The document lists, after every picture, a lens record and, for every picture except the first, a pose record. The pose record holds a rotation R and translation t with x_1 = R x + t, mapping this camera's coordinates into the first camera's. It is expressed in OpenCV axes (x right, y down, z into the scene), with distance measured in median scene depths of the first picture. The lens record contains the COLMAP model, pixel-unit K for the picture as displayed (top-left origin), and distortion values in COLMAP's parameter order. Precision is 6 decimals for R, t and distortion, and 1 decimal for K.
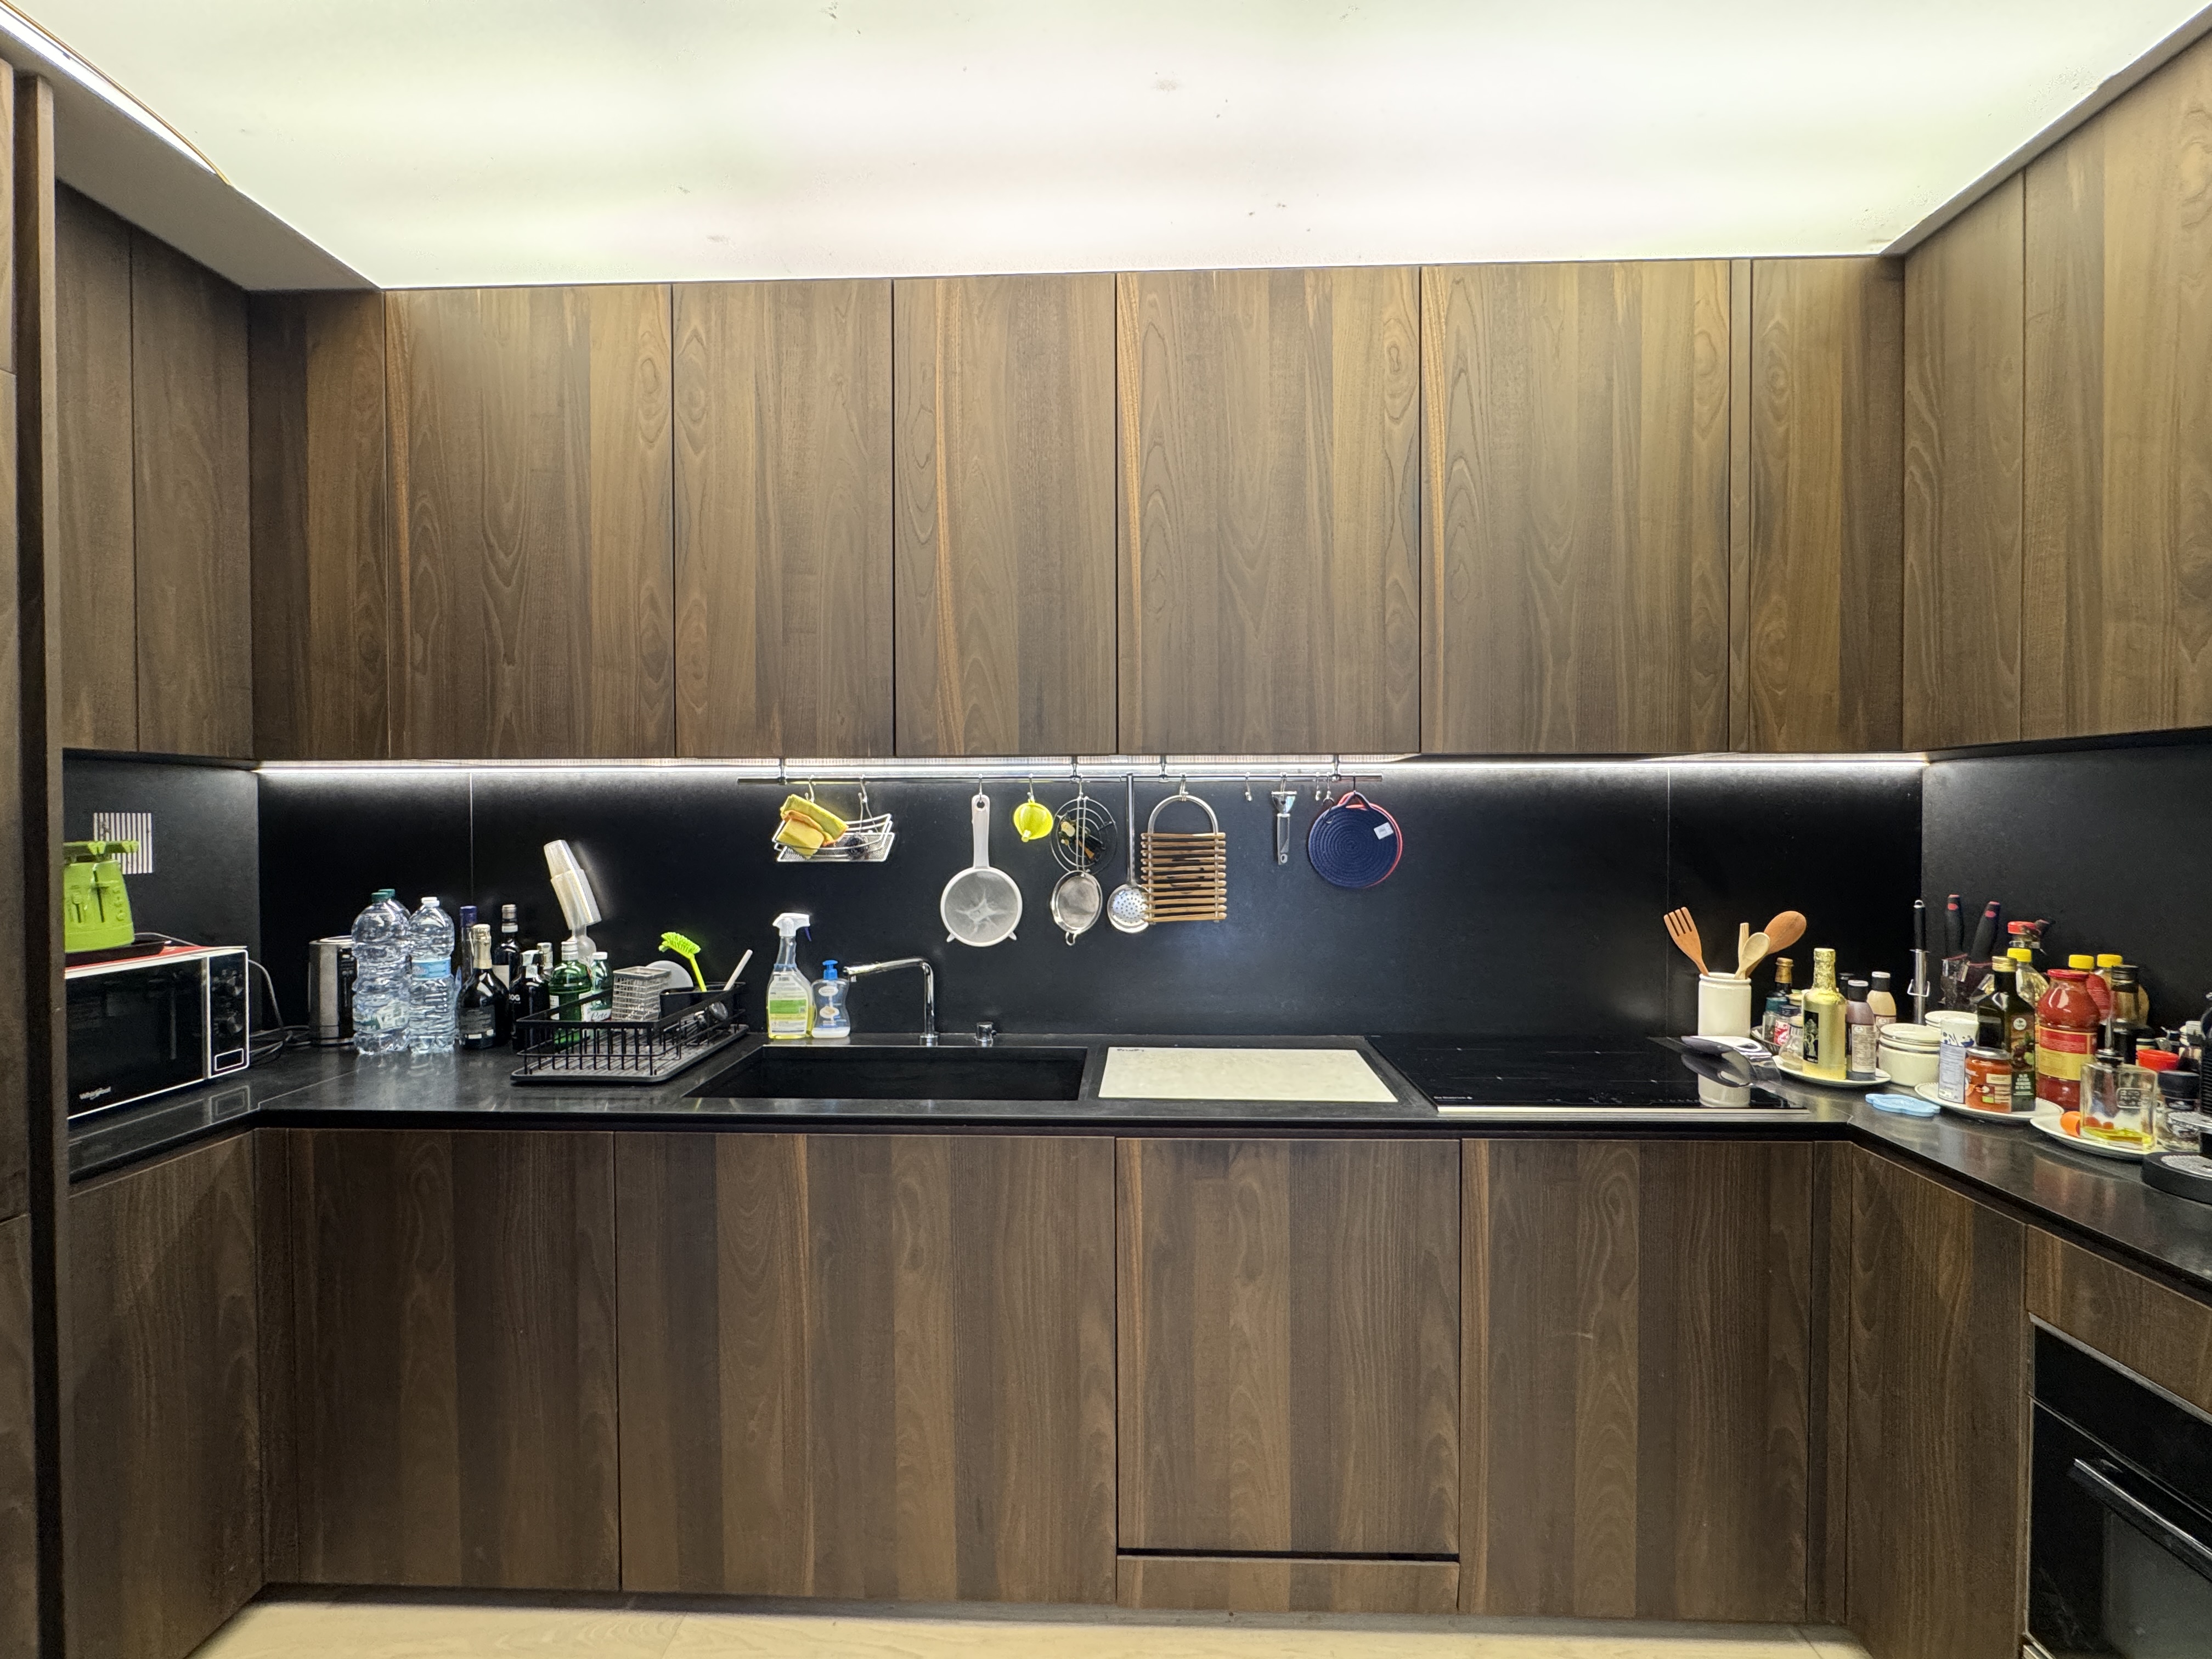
lens RADIAL K [[886.5, 0, 1103.0], [0, 886.5, 825.2], [0, 0, 1]] dist [-0.004134, 0.000625]
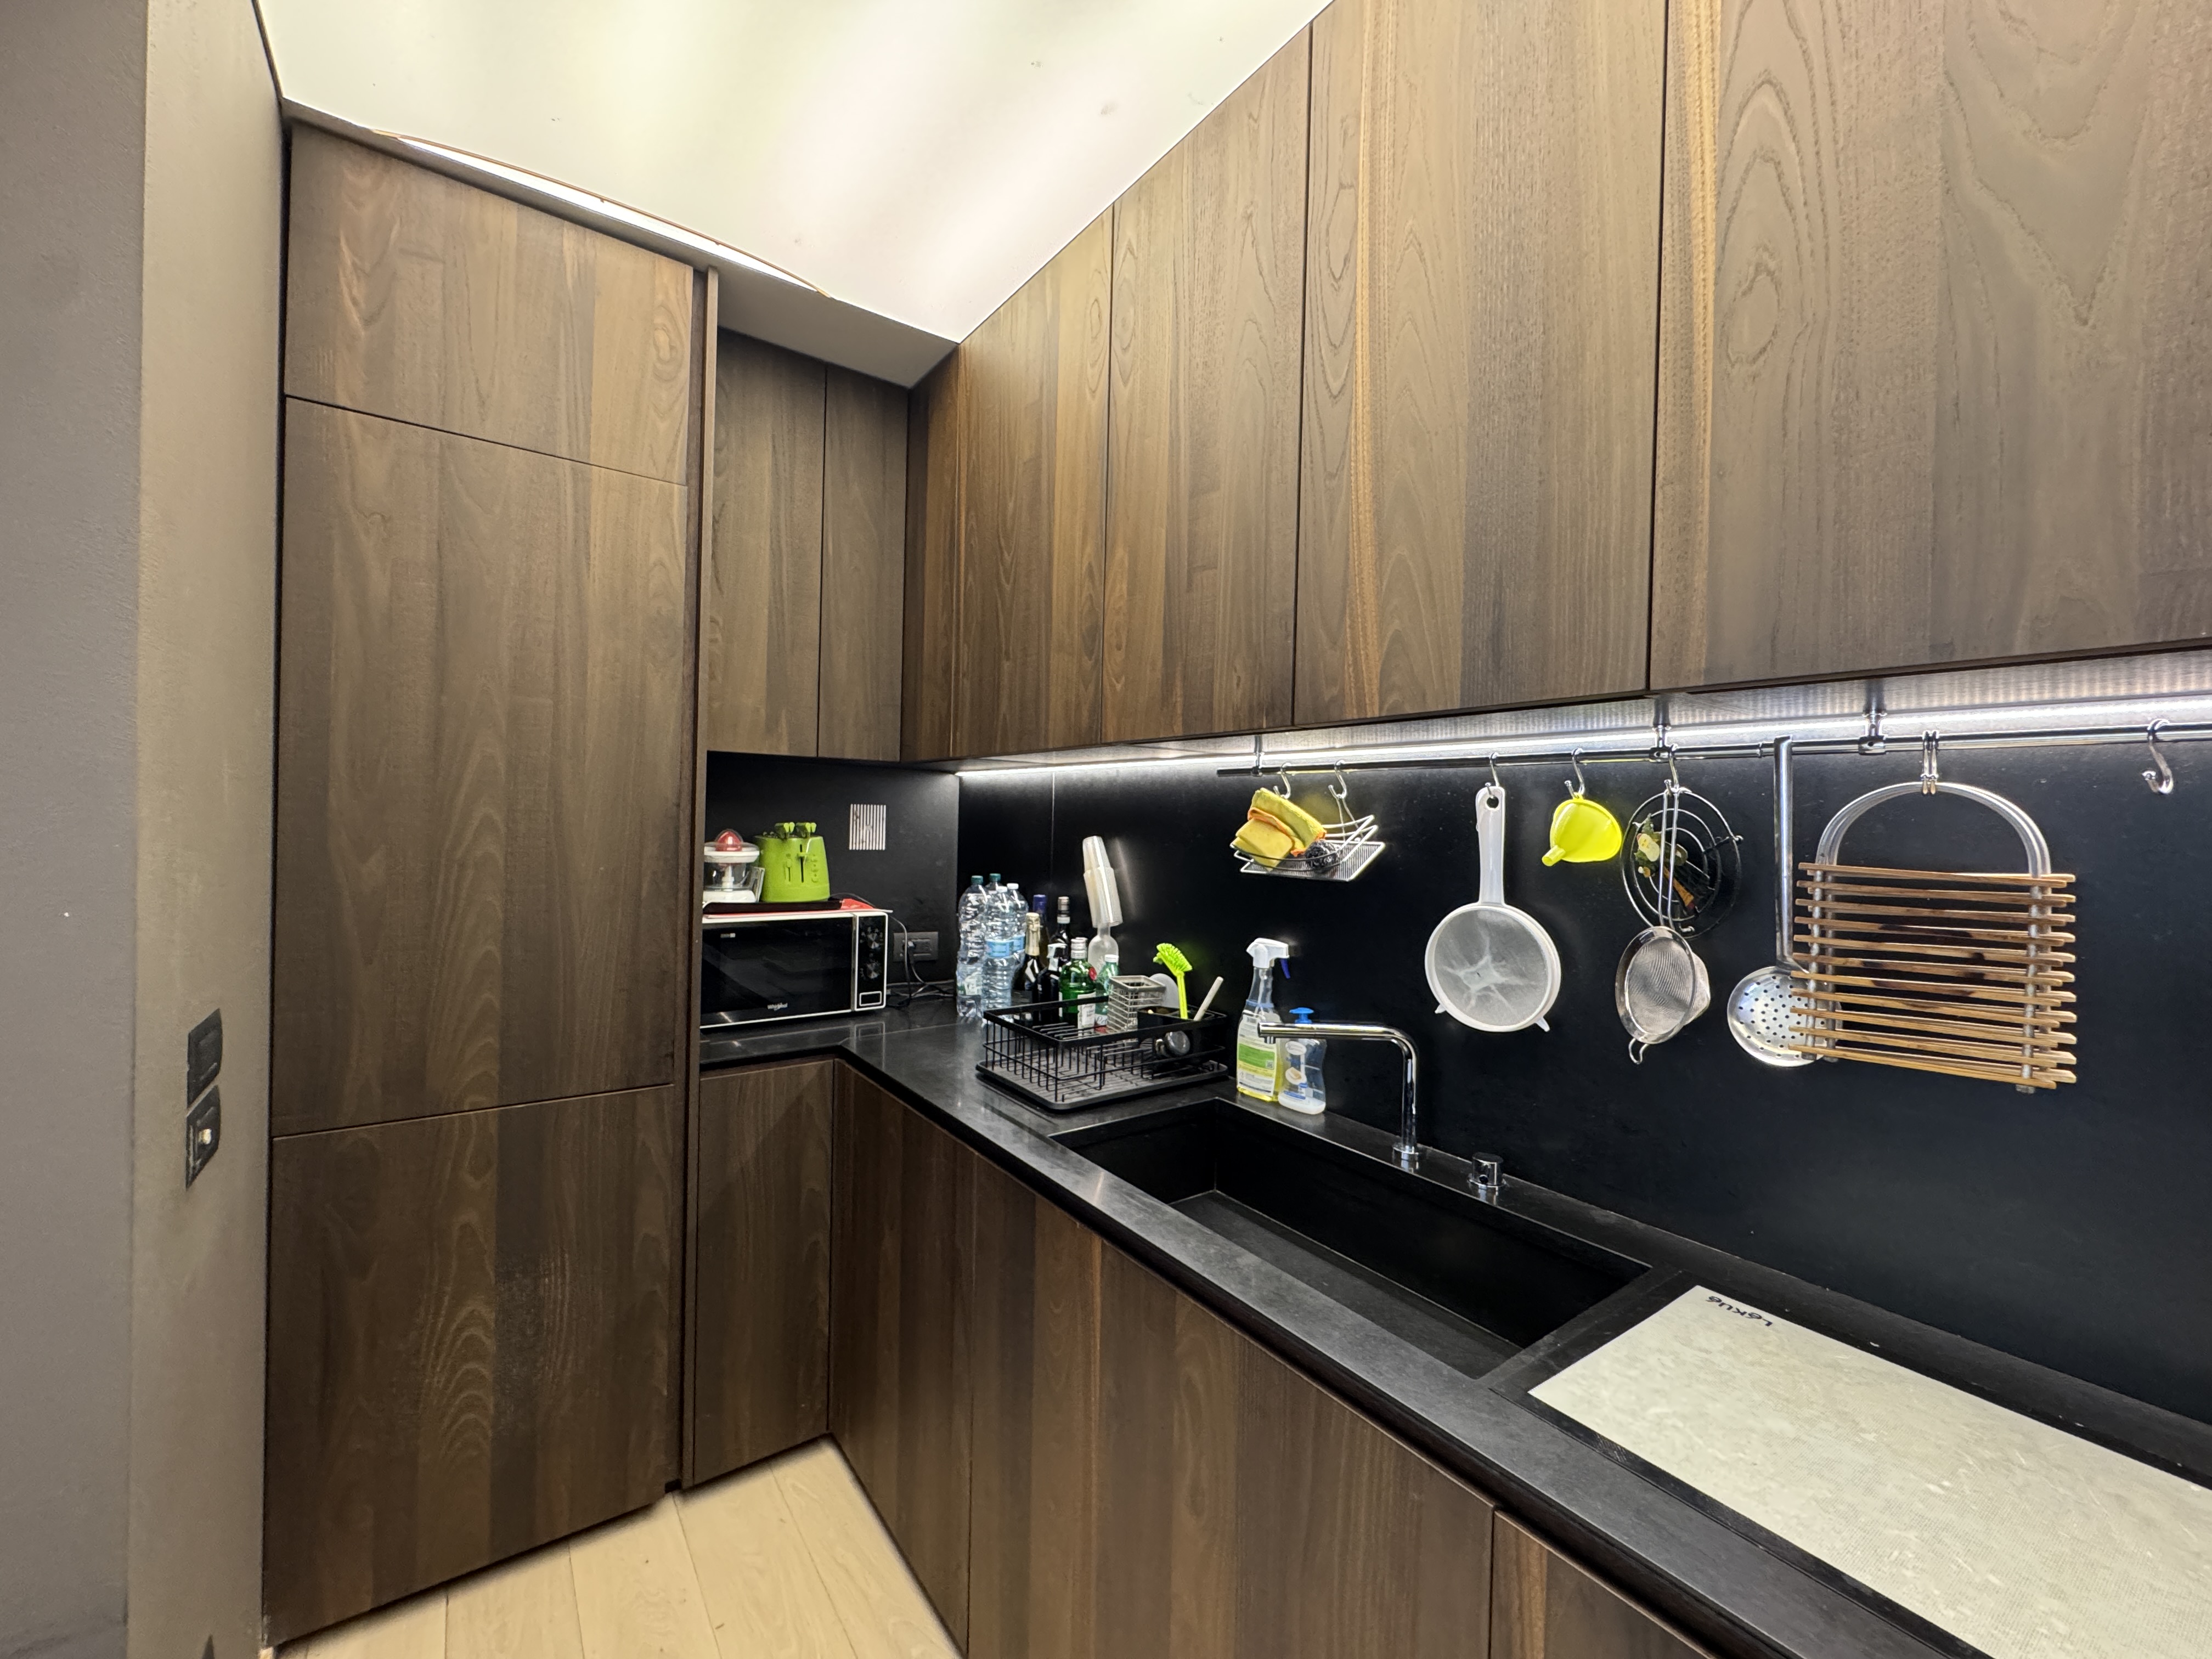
lens RADIAL K [[886.5, 0, 1101.7], [0, 886.5, 825.7], [0, 0, 1]] dist [-0.004134, 0.000625]
pose [[0.614505, 0.024511, -0.788532, 0.214013], [-0.034708, 0.999389, 0.004018, 0.000756], [0.788149, 0.024899, 0.614981, 0.478071]]
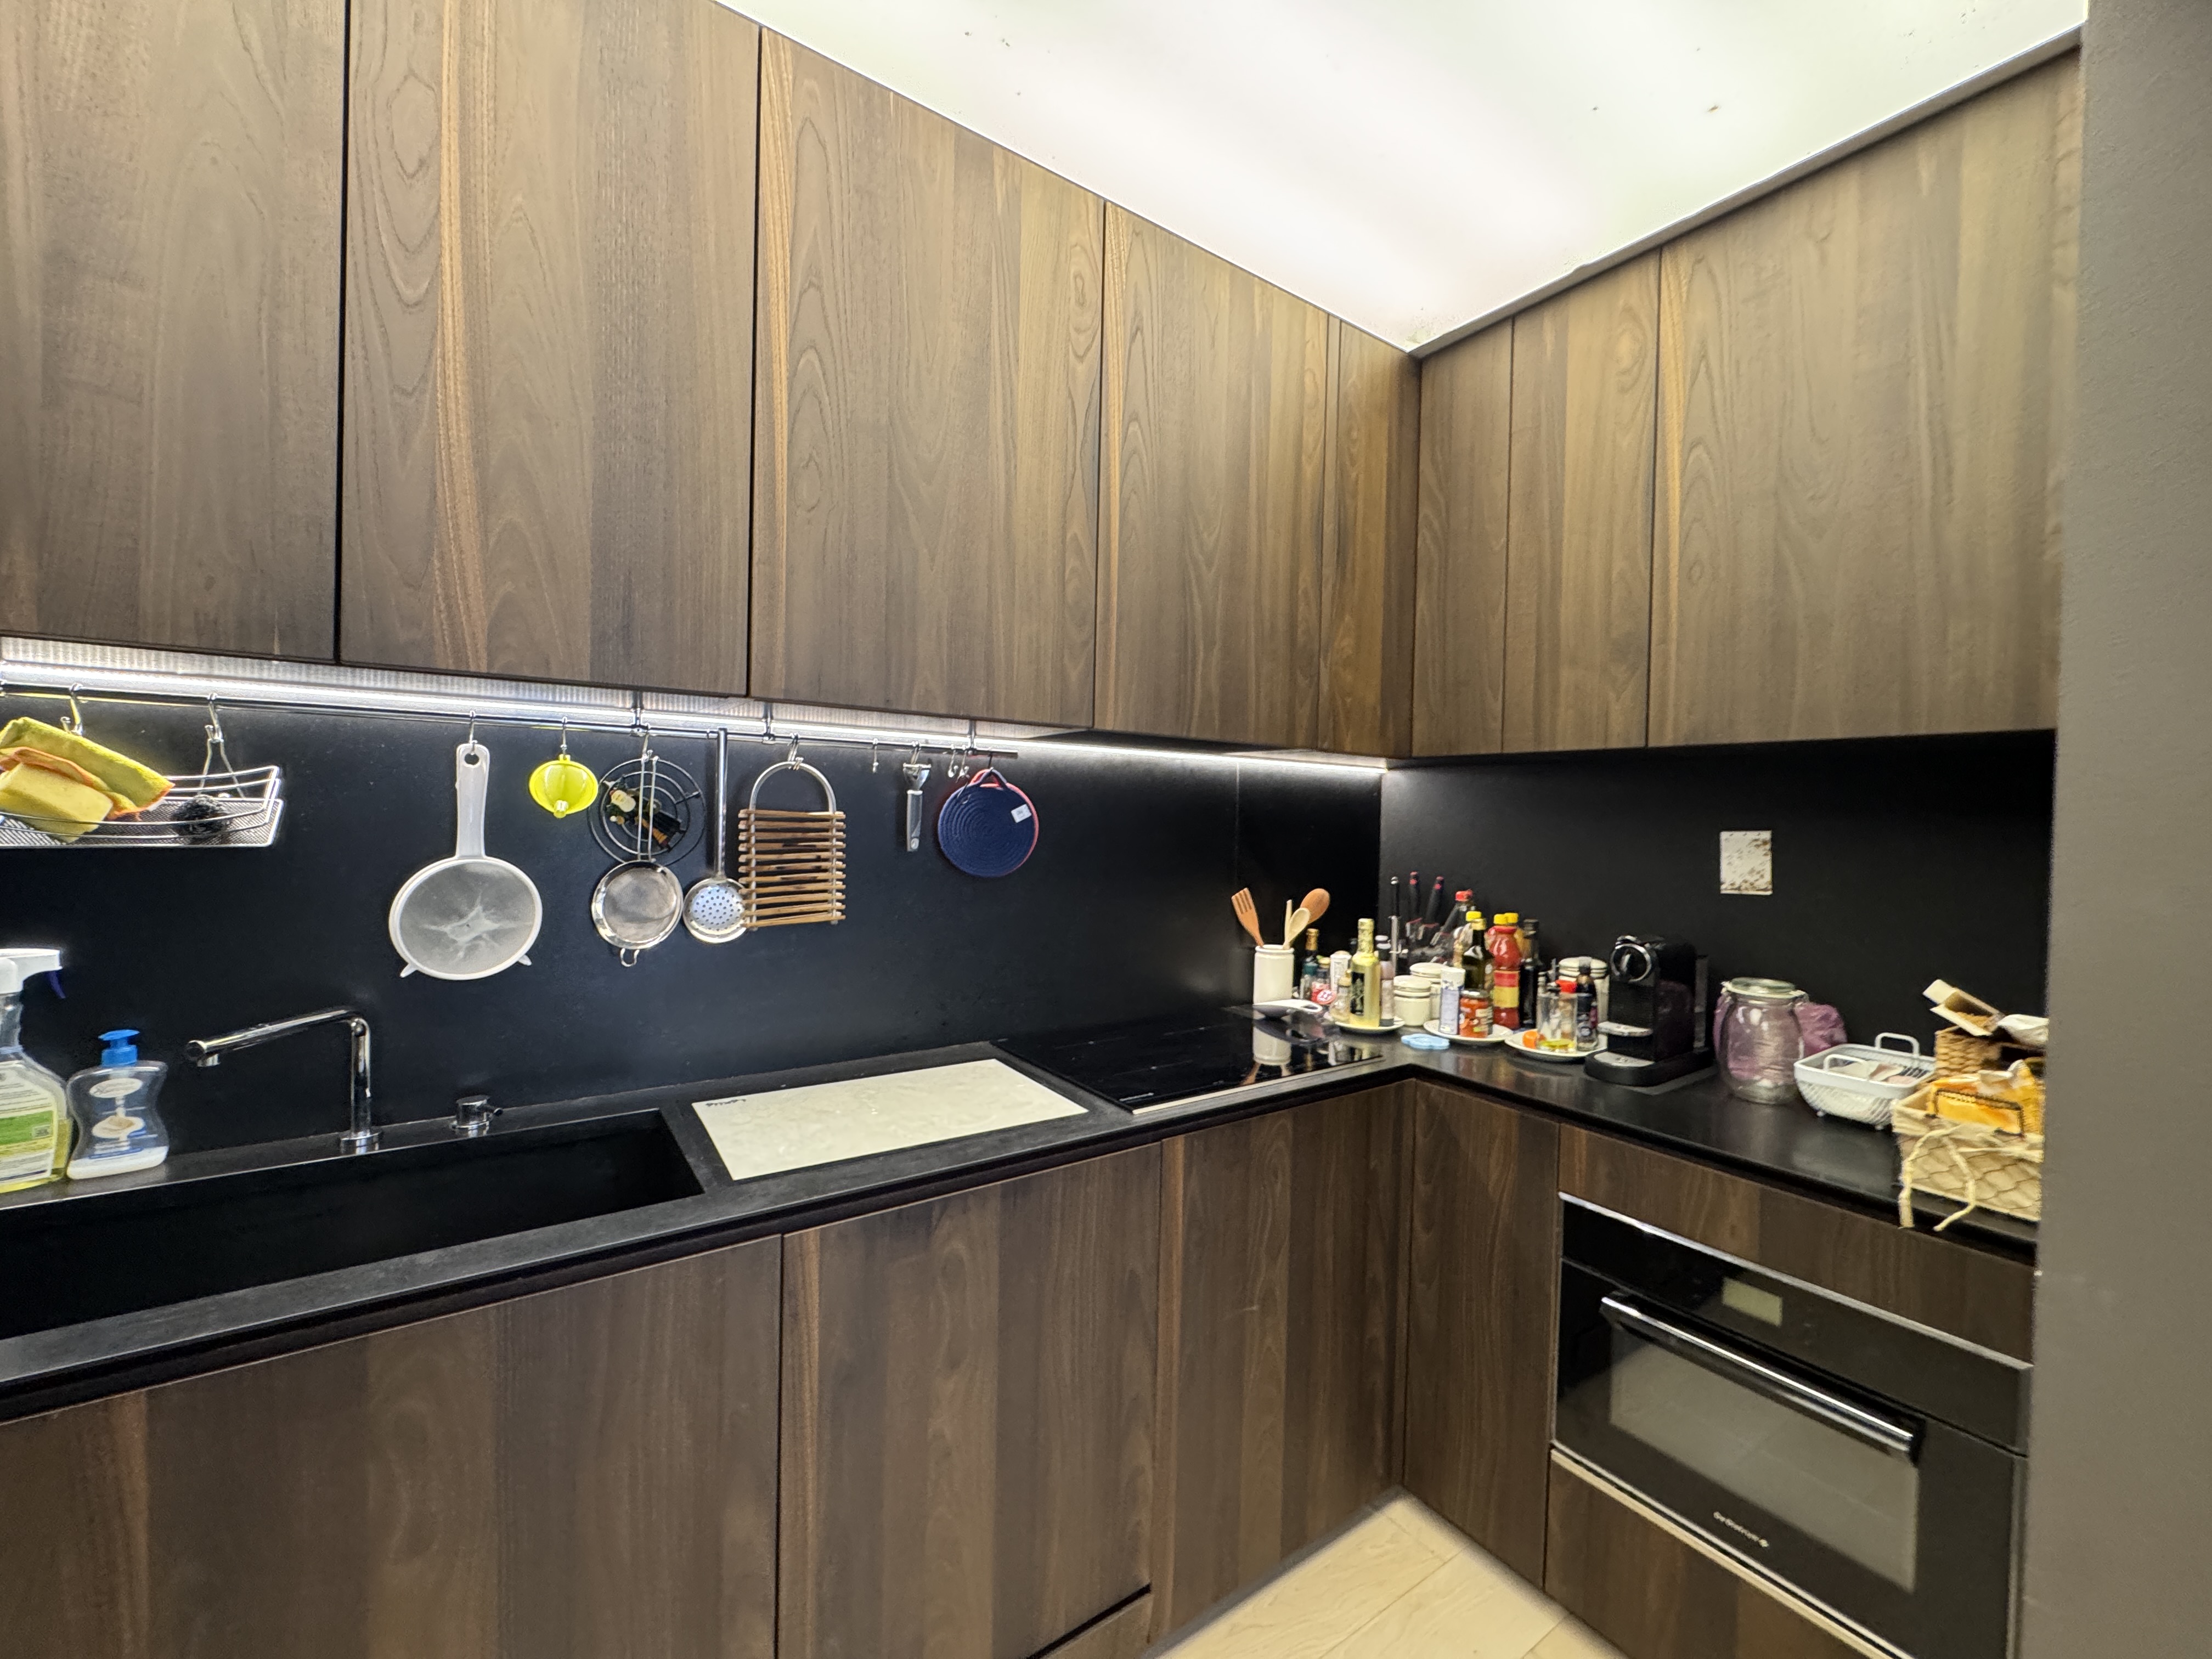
lens RADIAL K [[886.5, 0, 1104.0], [0, 886.5, 826.5], [0, 0, 1]] dist [-0.004134, 0.000625]
pose [[0.799997, 0.013960, 0.599842, -0.182945], [-0.019151, 0.999814, 0.002273, 0.018255], [-0.599699, -0.013306, 0.800115, 0.251730]]
